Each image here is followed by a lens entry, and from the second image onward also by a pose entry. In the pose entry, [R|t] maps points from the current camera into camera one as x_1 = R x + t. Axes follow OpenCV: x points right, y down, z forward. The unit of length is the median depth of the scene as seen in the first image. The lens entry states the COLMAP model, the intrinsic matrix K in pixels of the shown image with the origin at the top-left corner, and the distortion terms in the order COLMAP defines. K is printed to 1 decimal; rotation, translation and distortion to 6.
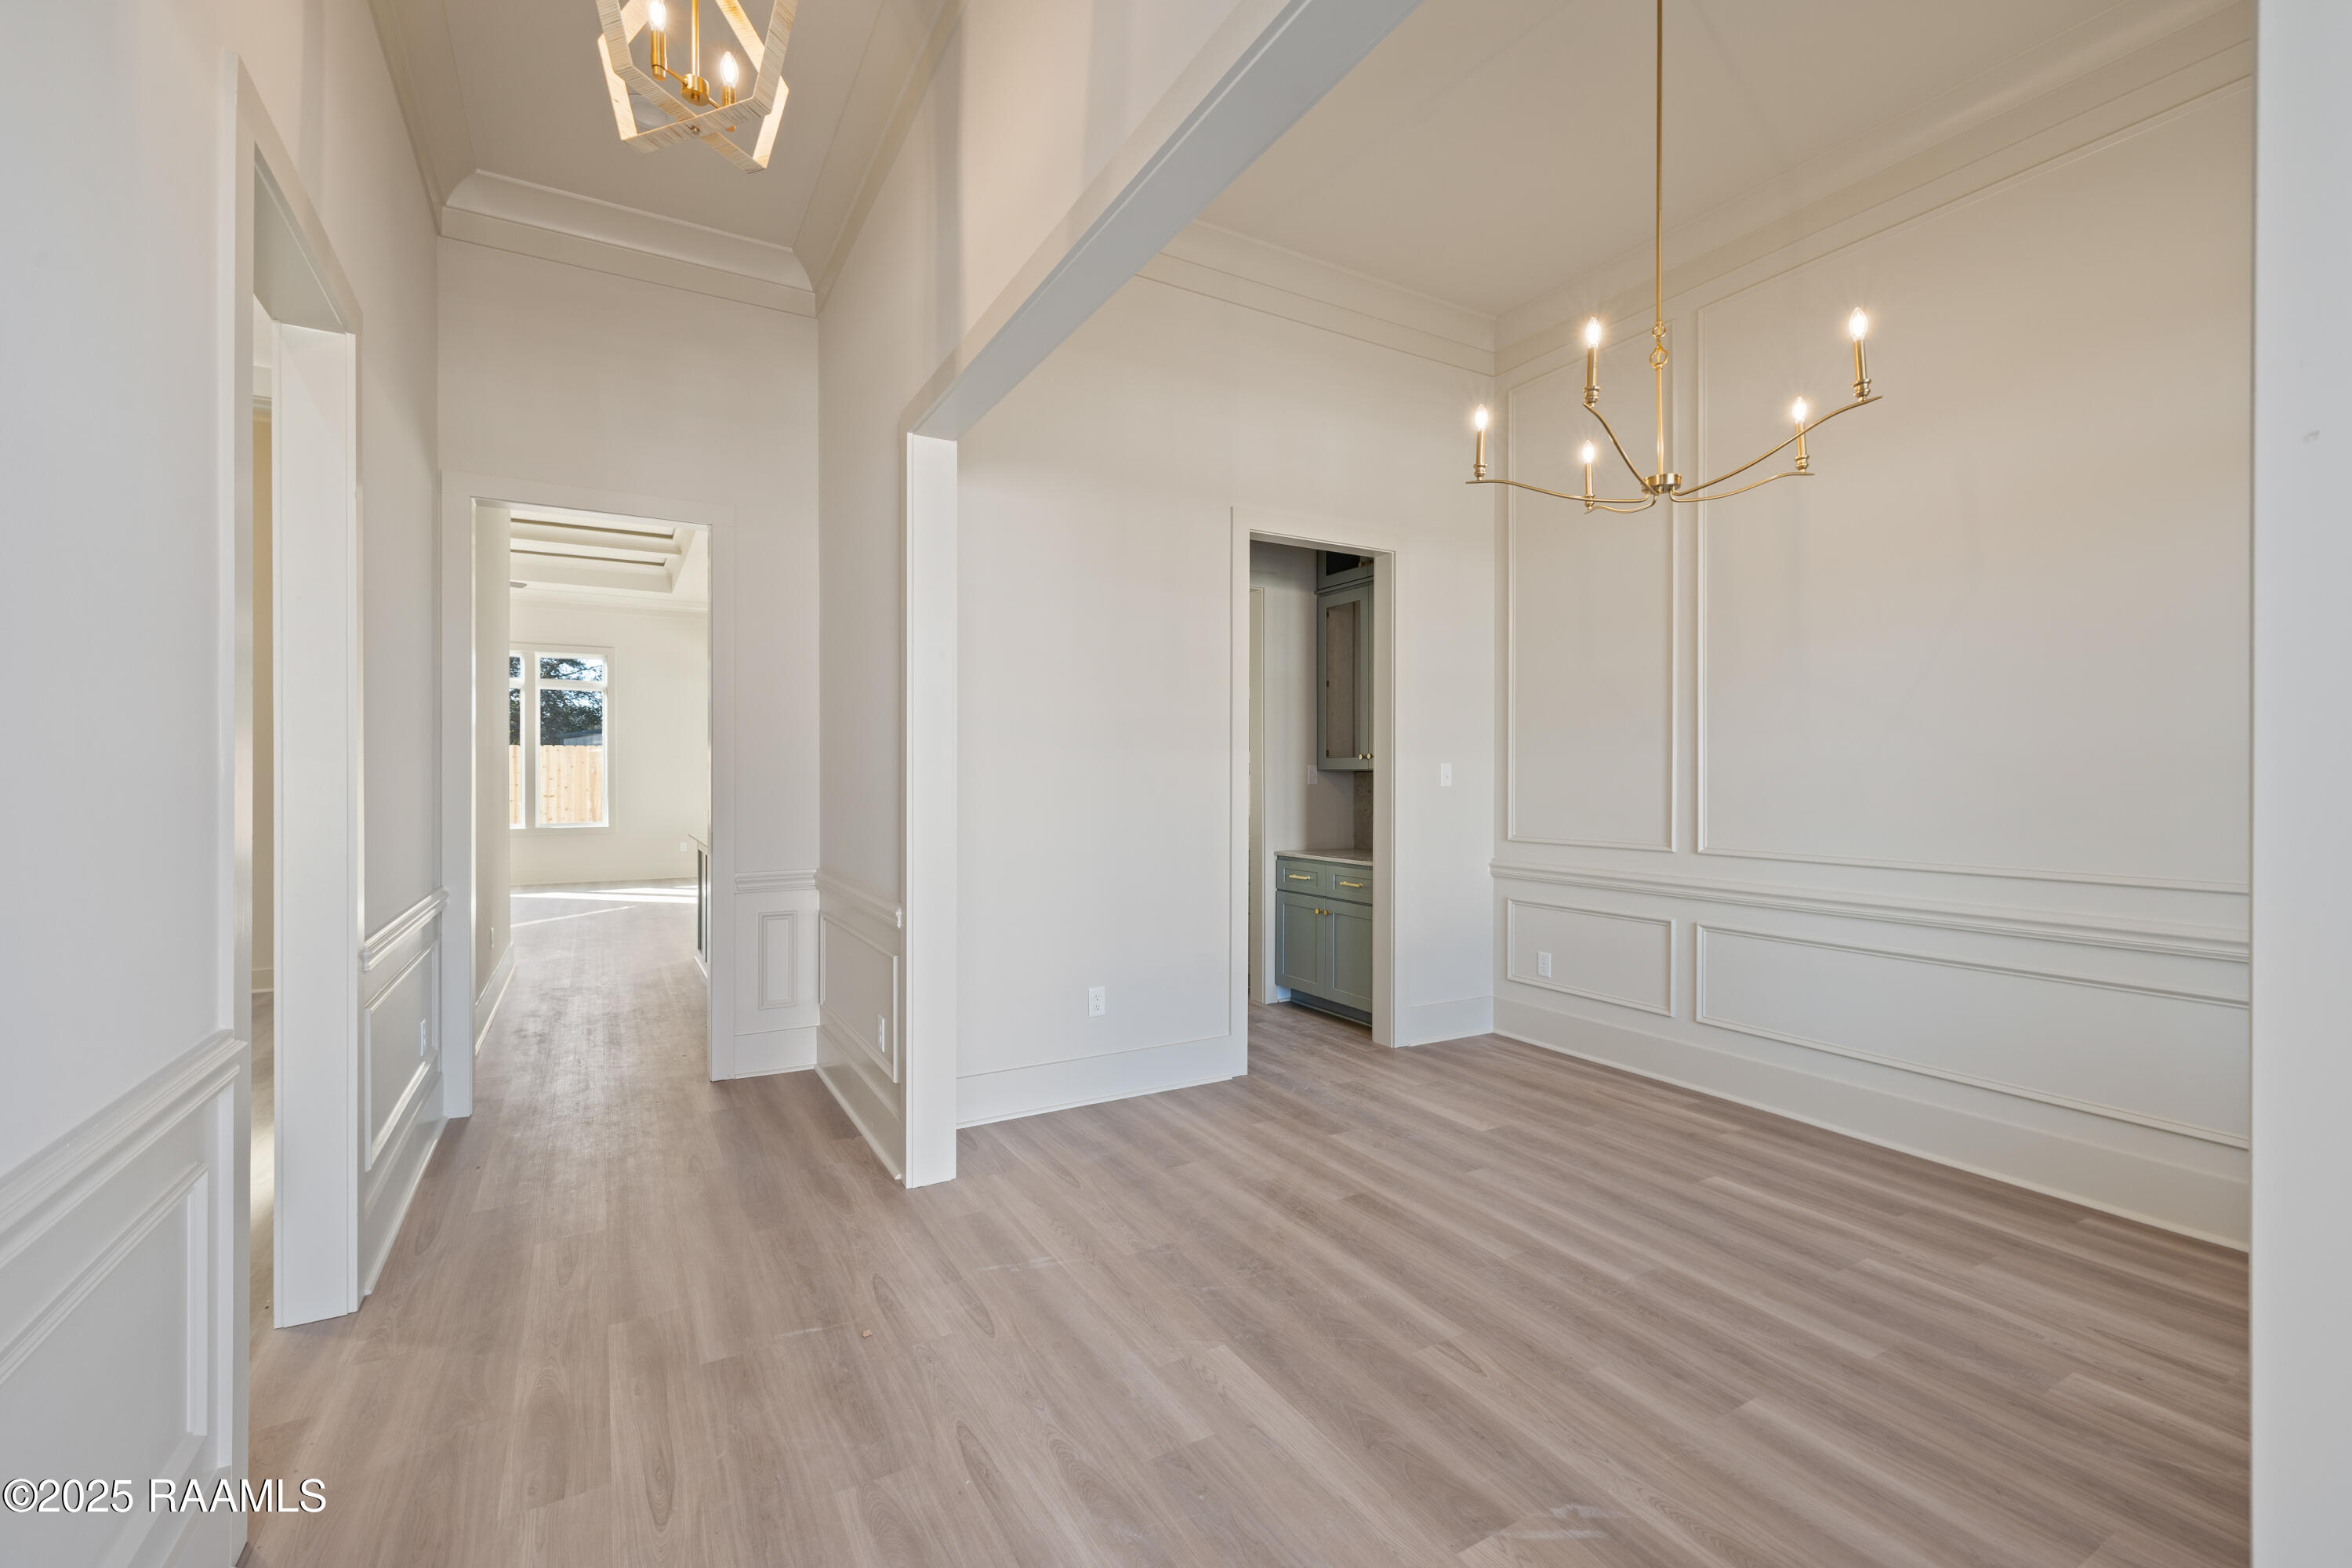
lens RADIAL K [[1011.9, 0, 1176.8], [0, 1011.9, 779.1], [0, 0, 1]] dist [0.013948, 0.000236]
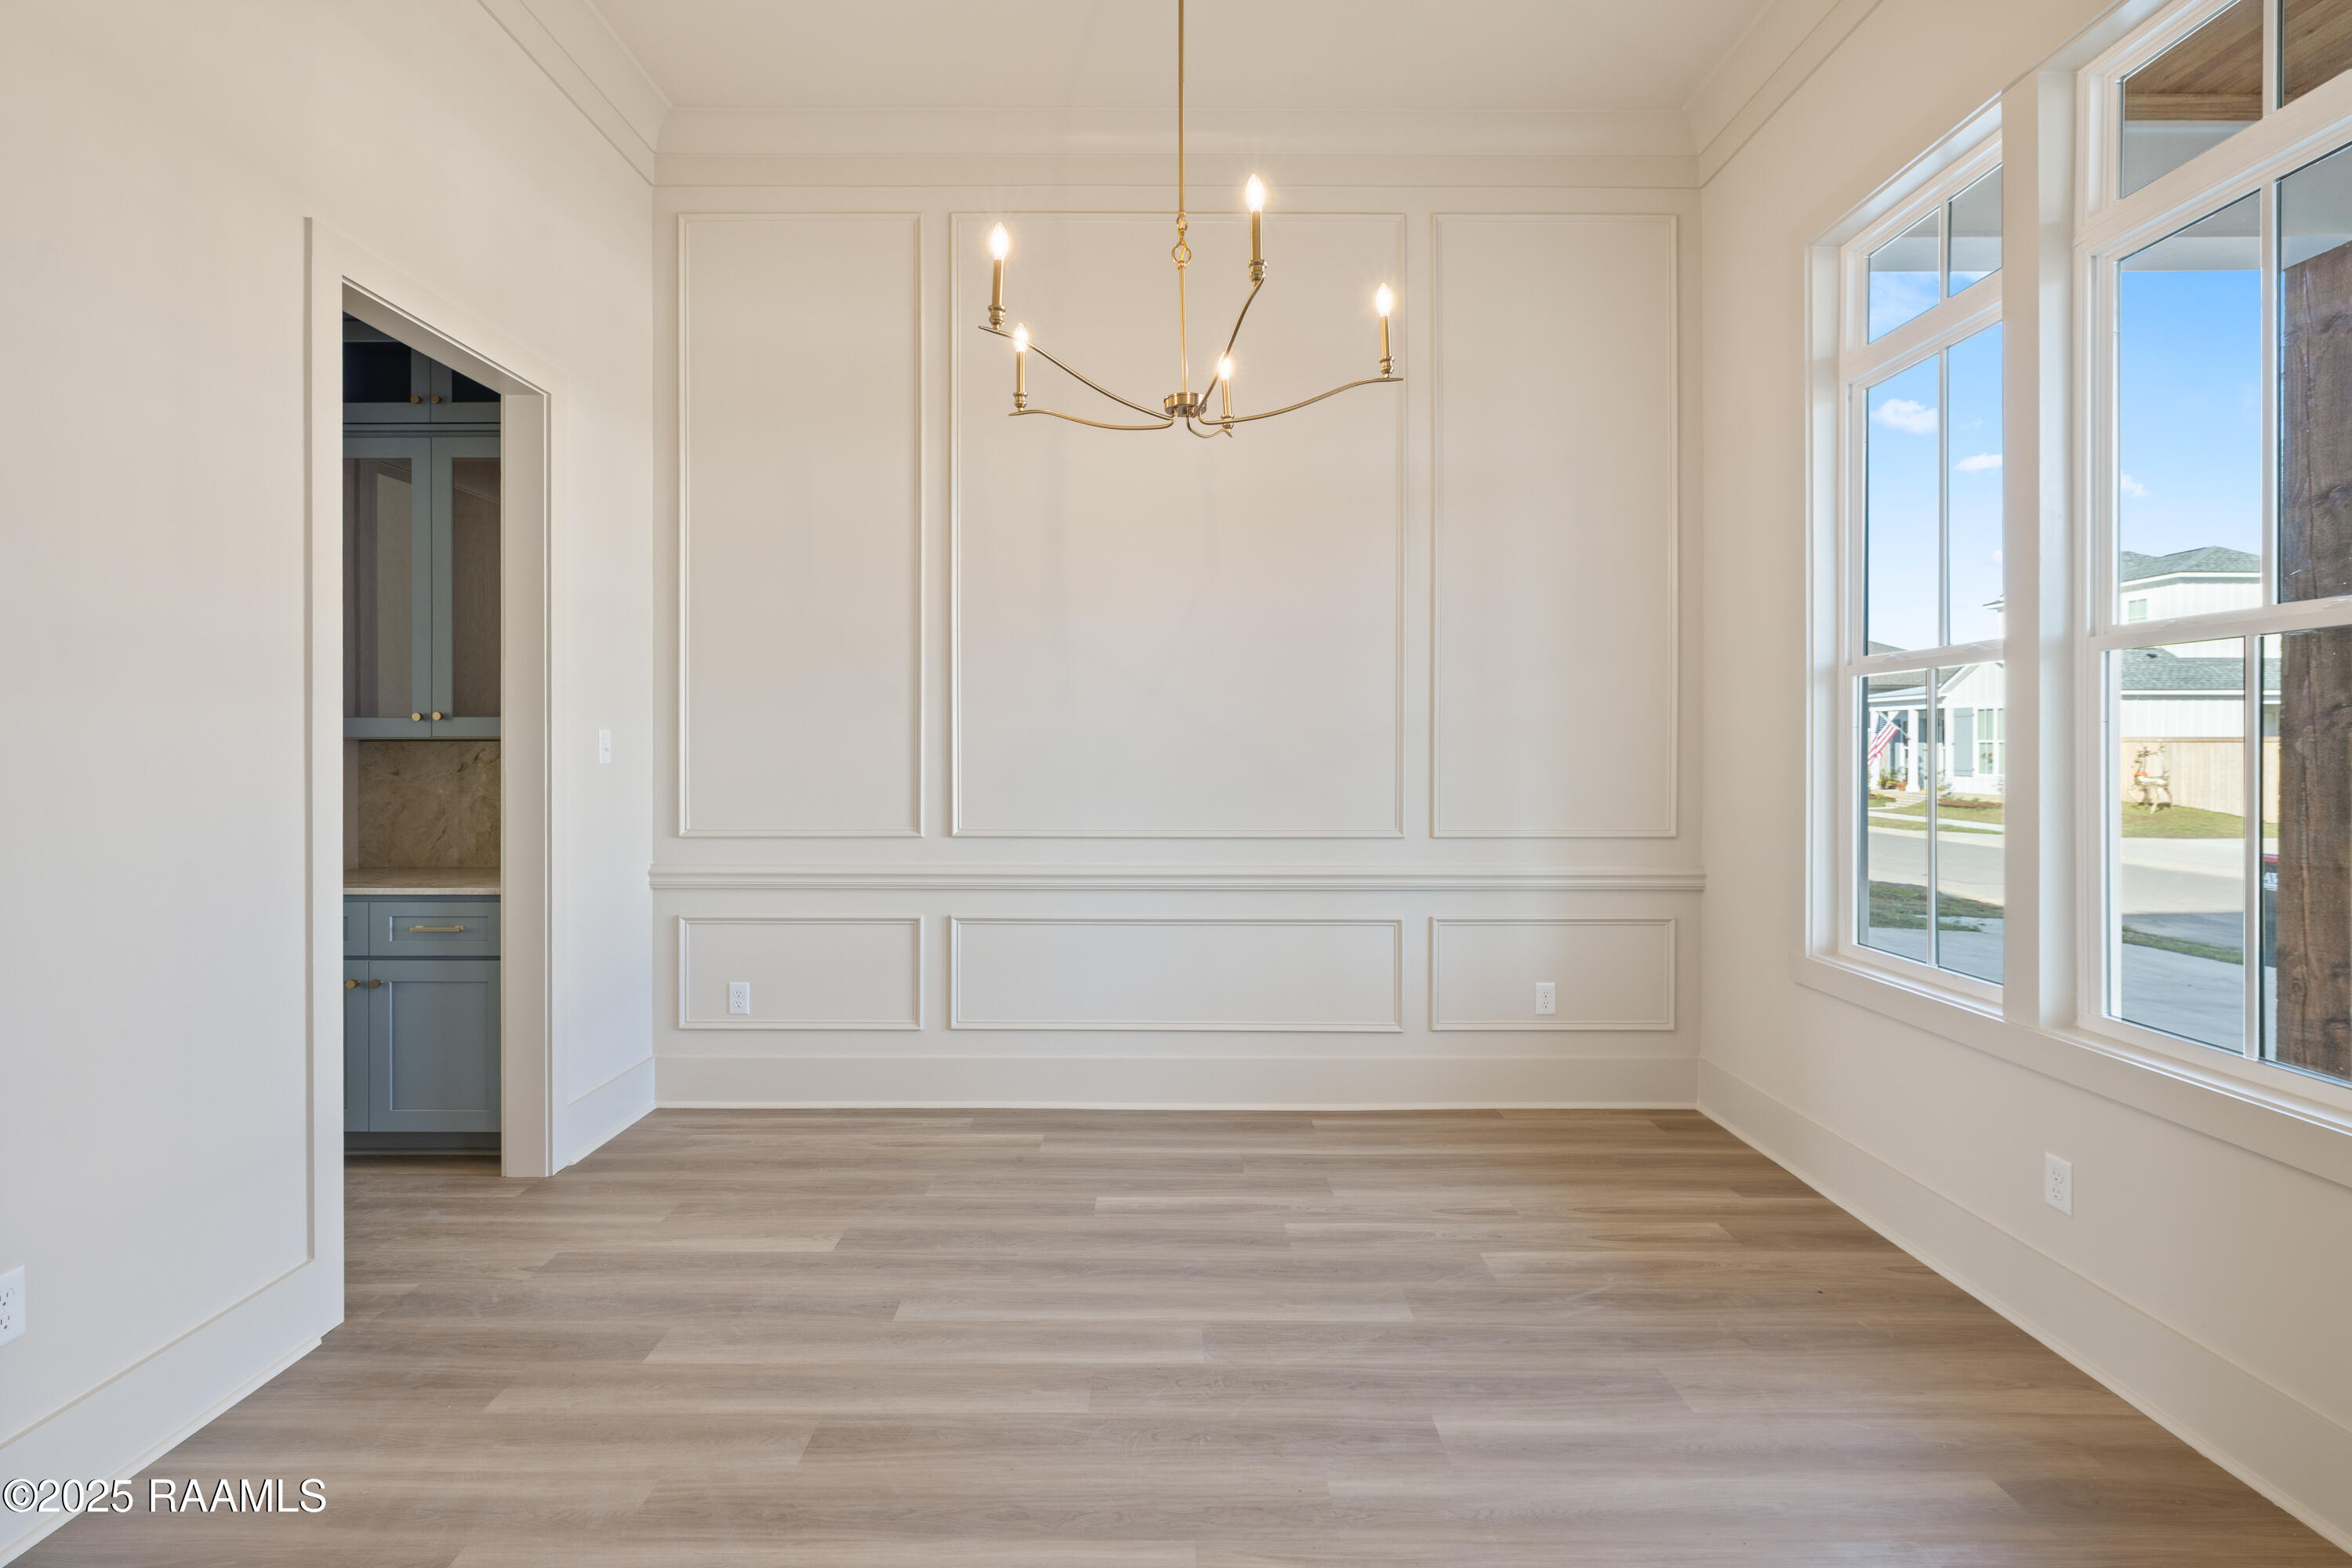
lens RADIAL K [[1107.8, 0, 1170.0], [0, 1107.8, 753.7], [0, 0, 1]] dist [-0.002763, 0.000282]
pose [[0.498053, -0.006308, 0.867124, -0.251233], [0.002107, 0.999979, 0.006064, -0.004087], [-0.867144, -0.001193, 0.498056, 0.415887]]
